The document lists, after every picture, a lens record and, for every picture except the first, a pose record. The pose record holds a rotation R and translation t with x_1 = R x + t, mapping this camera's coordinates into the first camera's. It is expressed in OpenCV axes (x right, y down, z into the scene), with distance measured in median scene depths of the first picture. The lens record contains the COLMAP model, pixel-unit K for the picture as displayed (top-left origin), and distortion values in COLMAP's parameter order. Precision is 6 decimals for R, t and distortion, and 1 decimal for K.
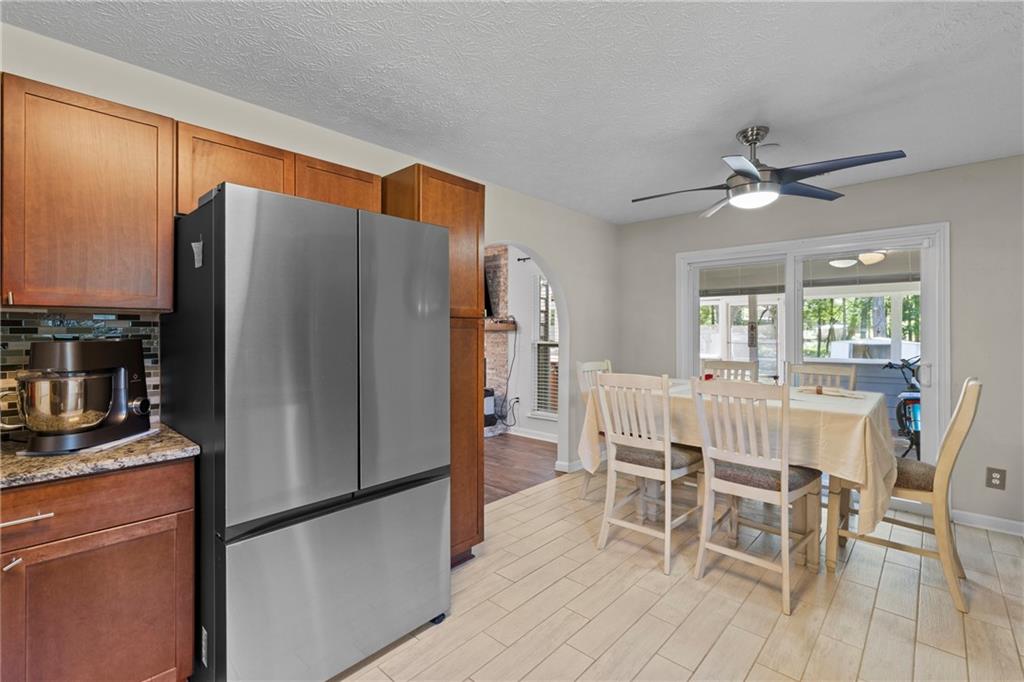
lens RADIAL K [[470.3, 0, 510.9], [0, 470.3, 329.1], [0, 0, 1]] dist [-0.006955, 0.003305]
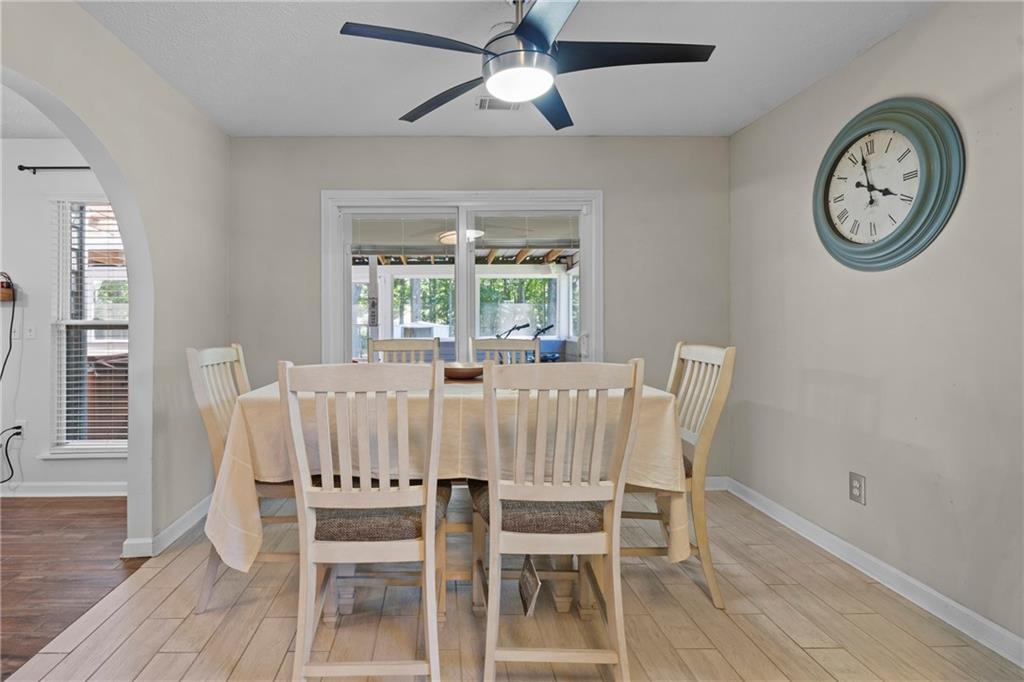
lens RADIAL K [[470.3, 0, 446.4], [0, 470.3, 318.3], [0, 0, 1]] dist [-0.006955, 0.003305]
pose [[0.716866, -0.003103, 0.697204, -0.010975], [0.003070, 0.999994, 0.001294, 0.032808], [-0.697204, 0.001213, 0.716871, 0.379409]]
